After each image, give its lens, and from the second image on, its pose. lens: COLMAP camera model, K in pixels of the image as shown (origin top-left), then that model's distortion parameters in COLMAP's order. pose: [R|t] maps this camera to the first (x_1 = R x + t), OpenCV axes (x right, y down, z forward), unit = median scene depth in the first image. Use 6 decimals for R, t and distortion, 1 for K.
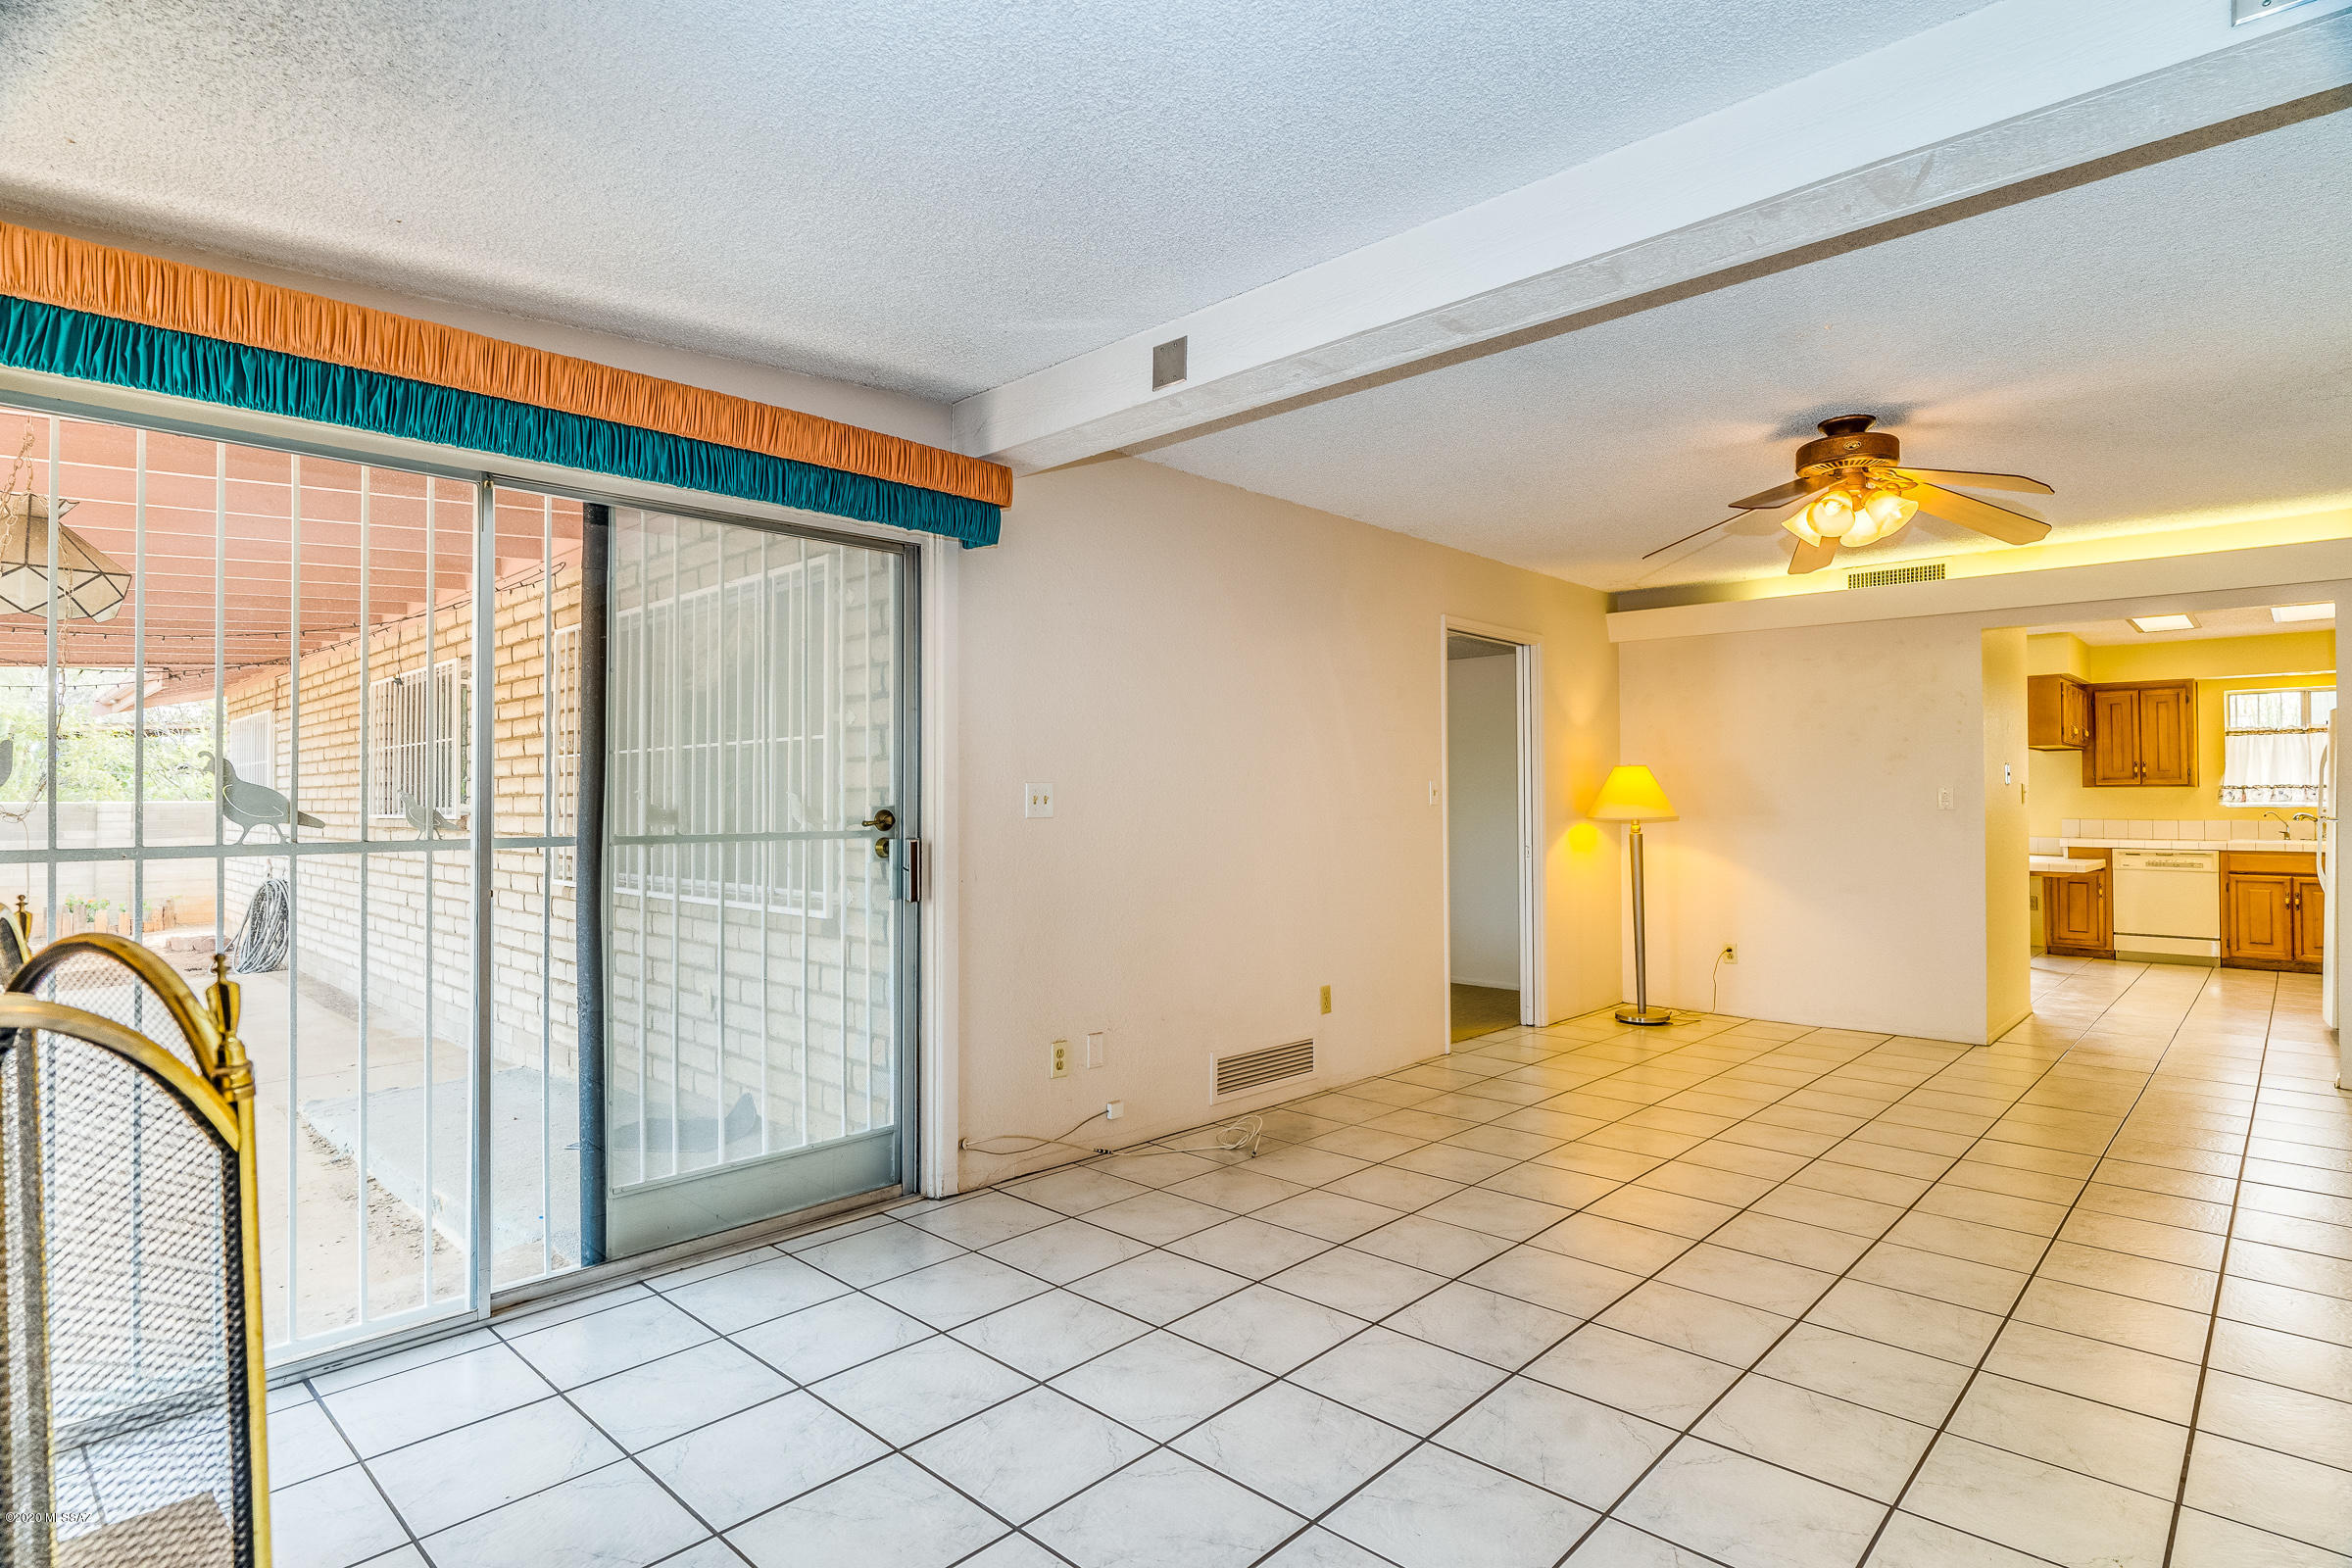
lens RADIAL K [[1132.4, 0, 1217.4], [0, 1132.4, 777.3], [0, 0, 1]] dist [-0.001286, -0.000247]
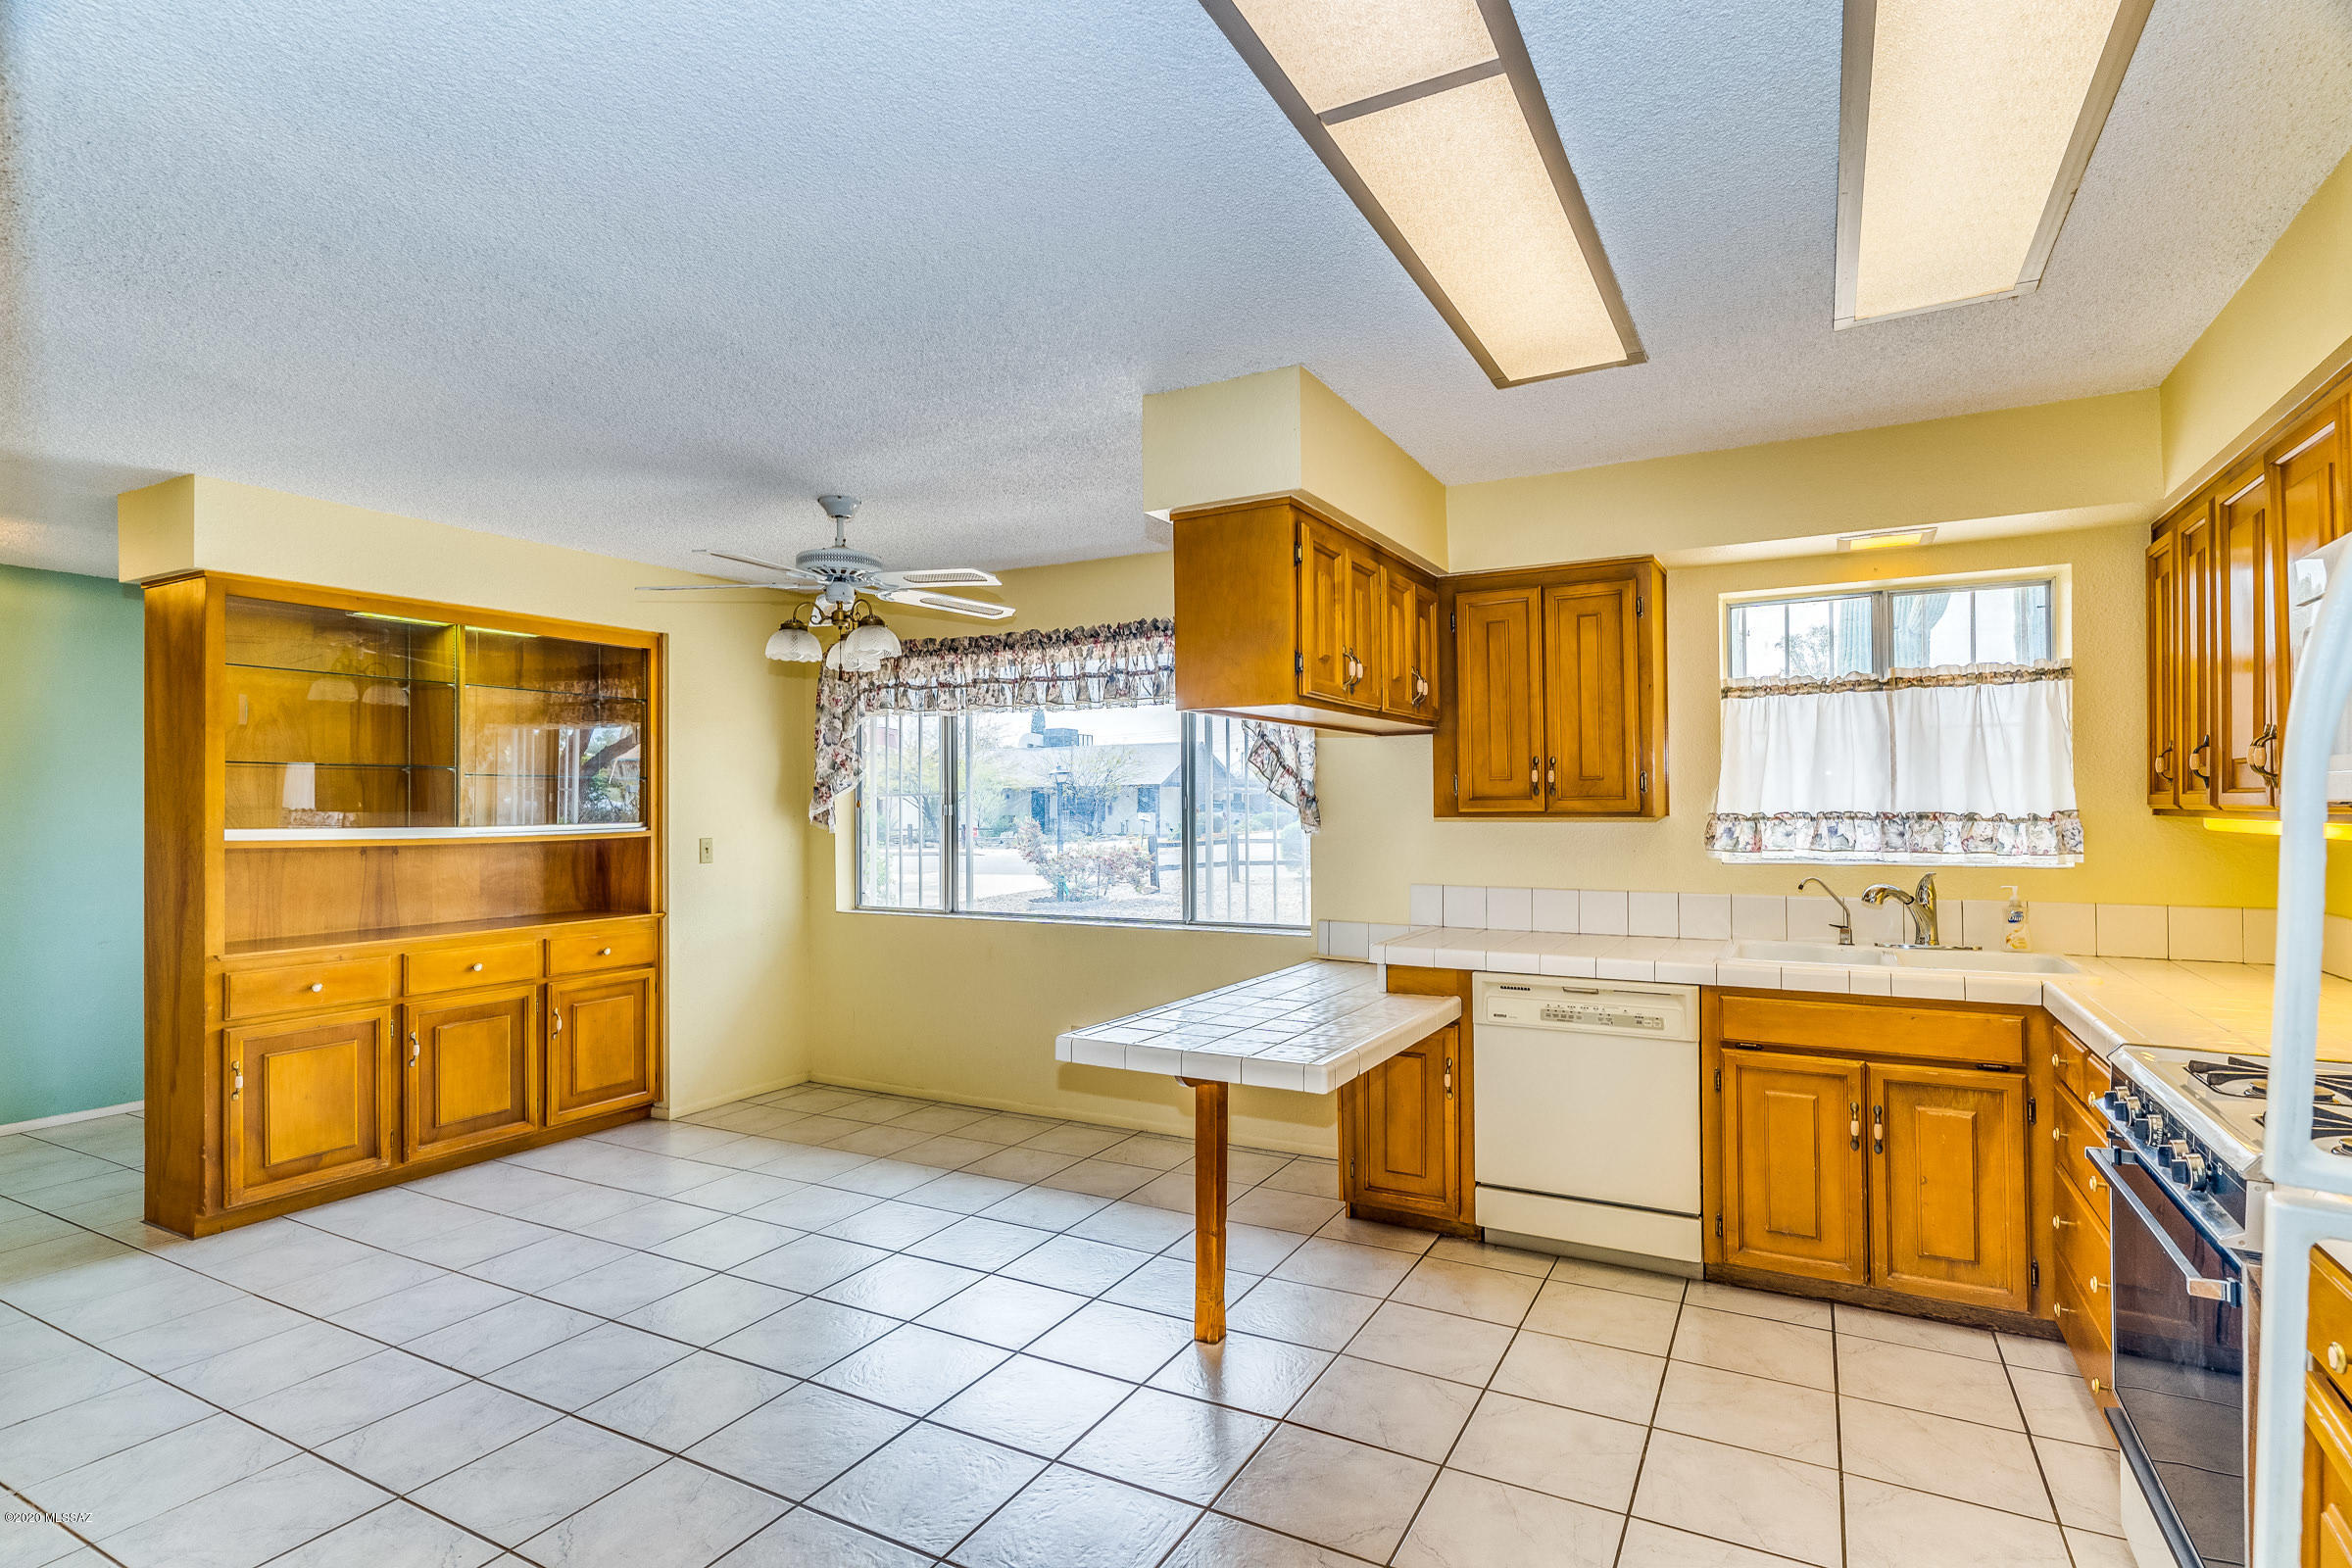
lens RADIAL K [[1130.8, 0, 1110.1], [0, 1130.8, 794.3], [0, 0, 1]] dist [0.005655, 0.000411]
pose [[0.978294, 0.000445, 0.207221, 0.582766], [-0.000803, 0.999998, 0.001645, -0.000445], [-0.207220, -0.001775, 0.978293, 0.635308]]
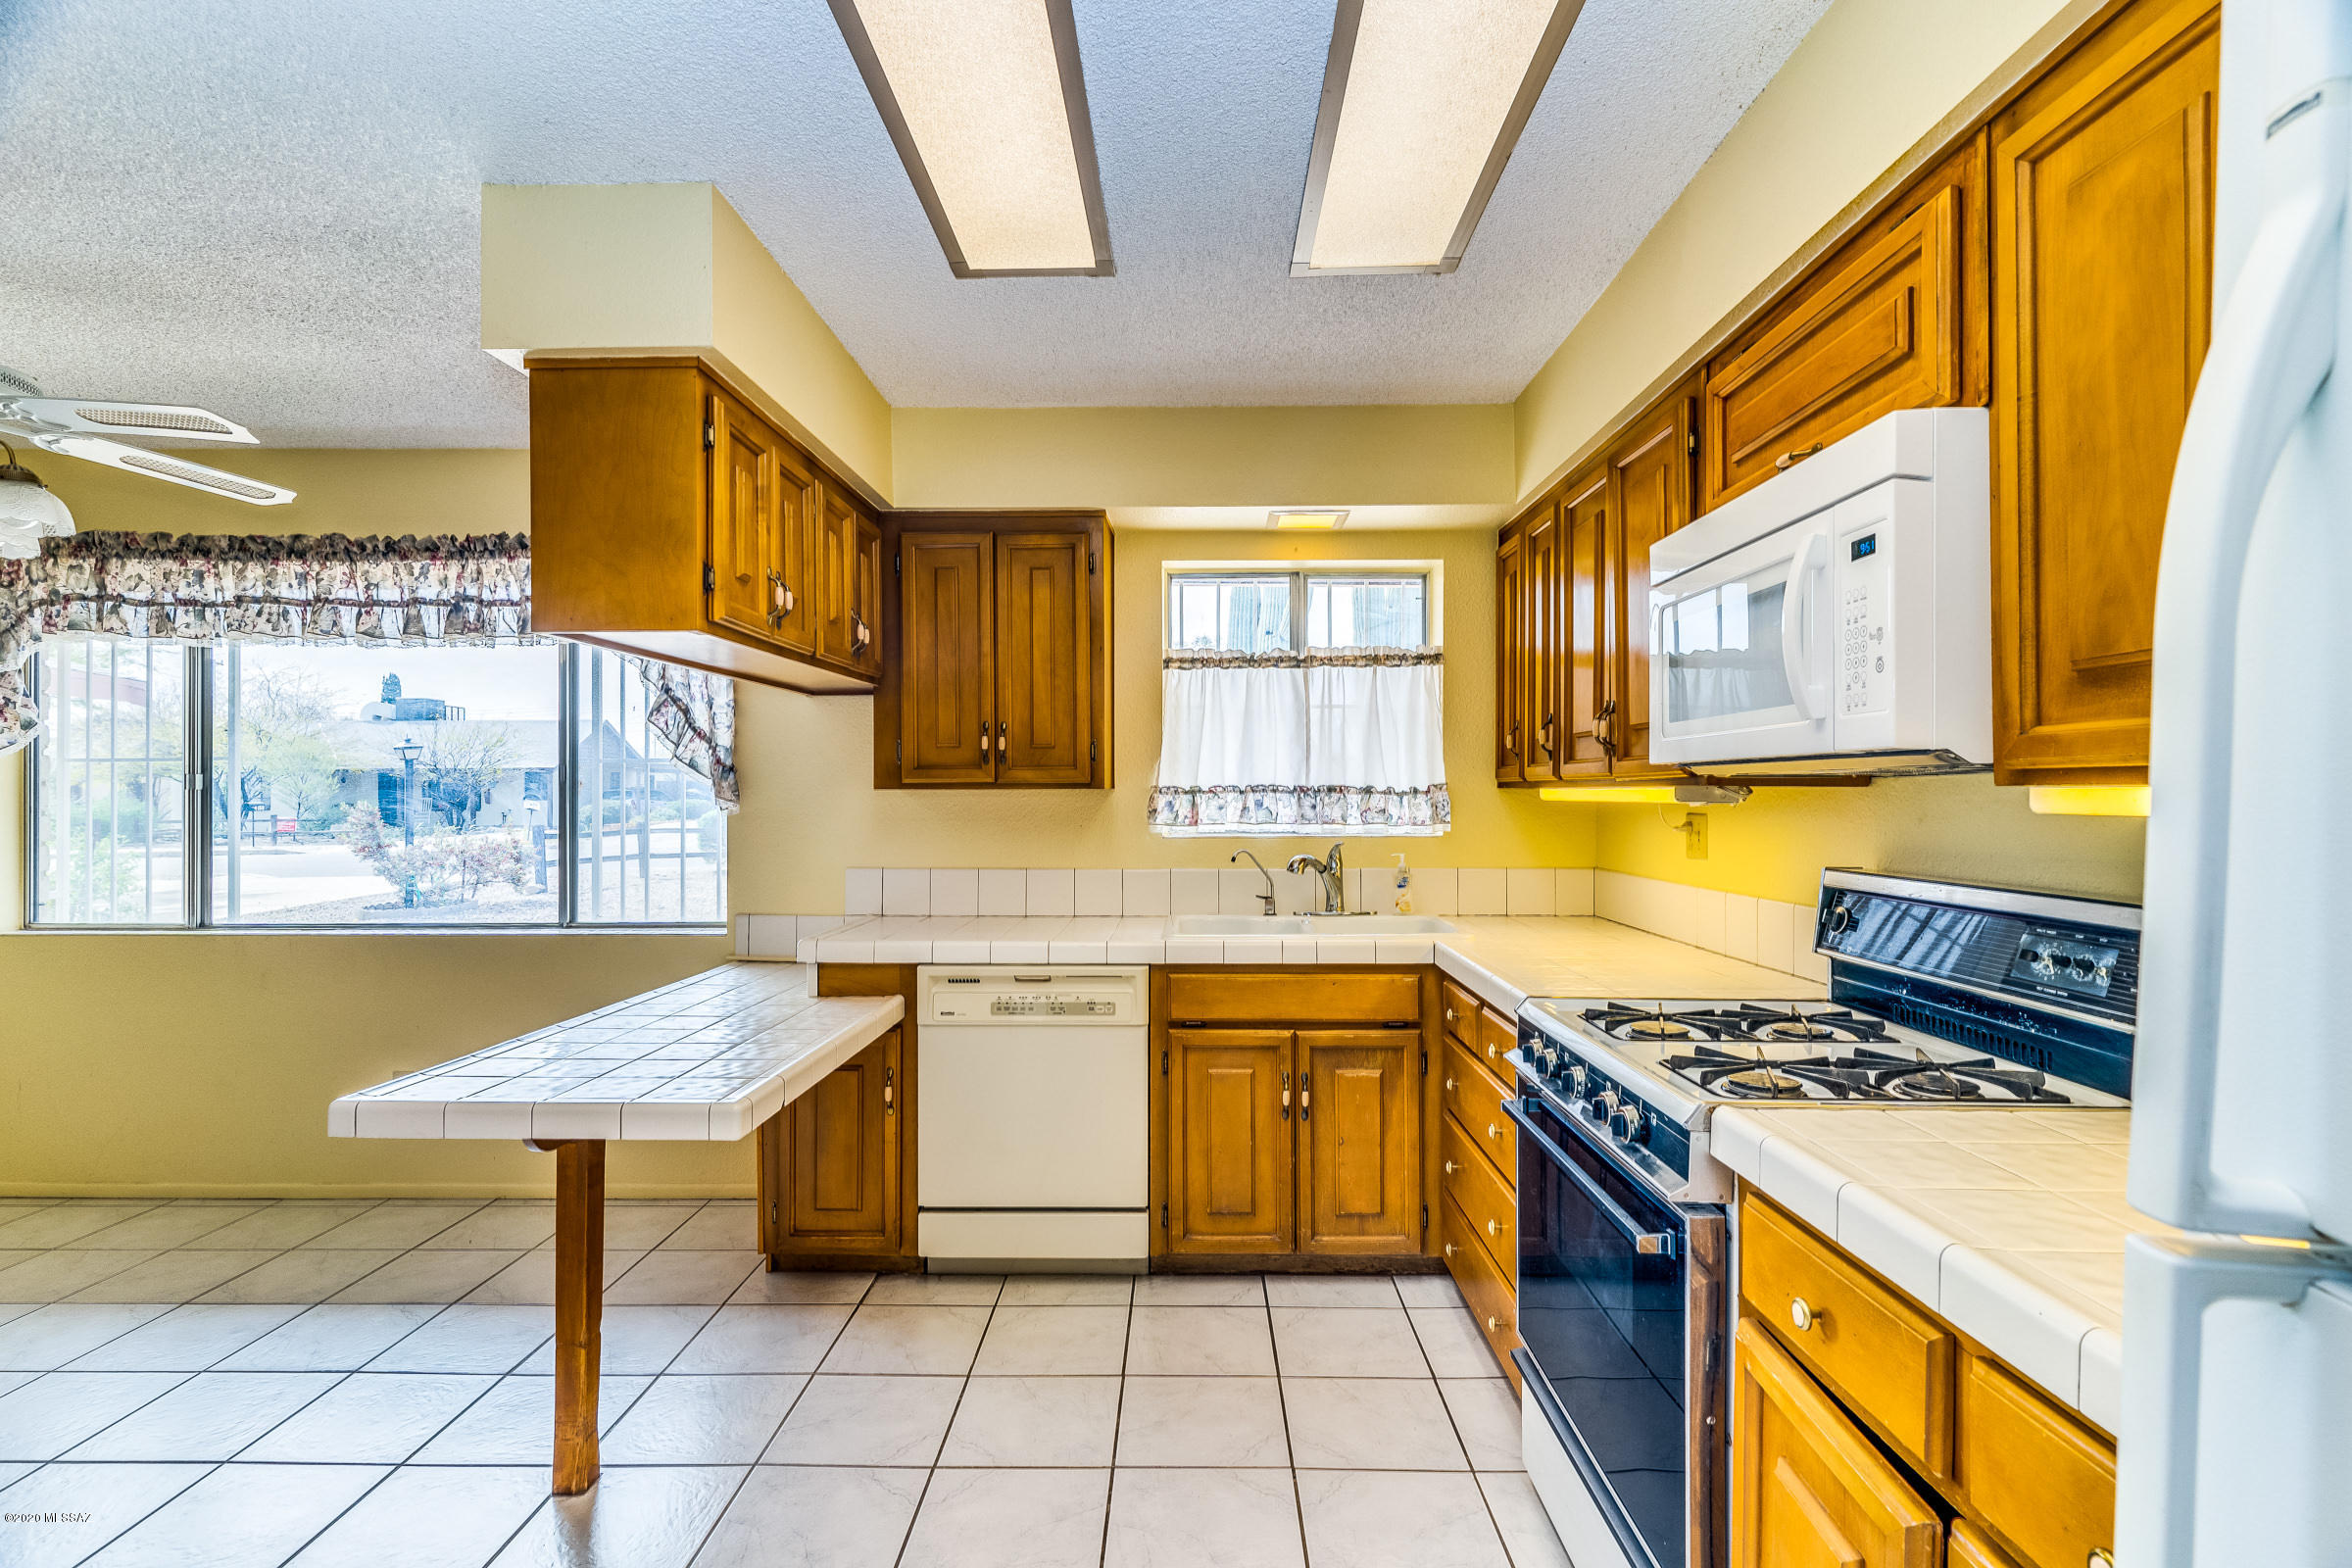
lens RADIAL K [[1185.9, 0, 1111.5], [0, 1185.9, 785.7], [0, 0, 1]] dist [0.002538, -0.000440]
pose [[0.769344, 0.006396, 0.638803, 0.604274], [-0.010278, 0.999944, 0.002366, 0.006303], [-0.638752, -0.008385, 0.769367, 0.682956]]
